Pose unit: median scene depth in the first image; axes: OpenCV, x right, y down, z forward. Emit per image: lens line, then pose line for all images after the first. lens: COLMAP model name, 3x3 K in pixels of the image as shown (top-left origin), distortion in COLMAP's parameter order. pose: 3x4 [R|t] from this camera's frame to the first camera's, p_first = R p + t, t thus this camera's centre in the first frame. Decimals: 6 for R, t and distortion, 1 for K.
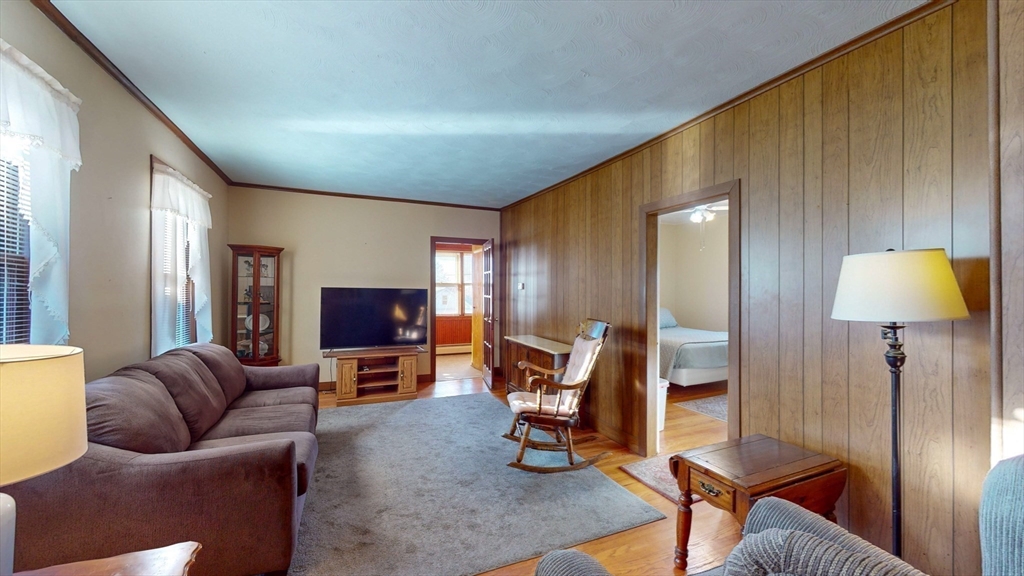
lens RADIAL K [[398.2, 0, 519.3], [0, 398.2, 289.6], [0, 0, 1]] dist [-0.000135, -0.000155]
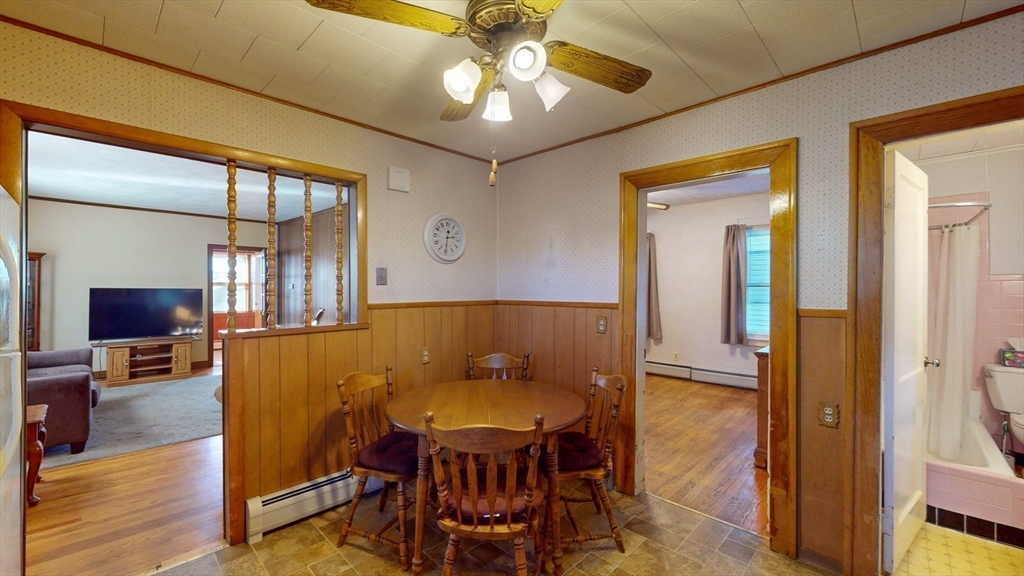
lens RADIAL K [[398.2, 0, 505.9], [0, 398.2, 286.6], [0, 0, 1]] dist [-0.000135, -0.000155]
pose [[0.928496, -0.001428, 0.371339, 0.189009], [0.001691, 0.999998, -0.000383, -0.005609], [-0.371338, 0.000984, 0.928497, -0.502665]]
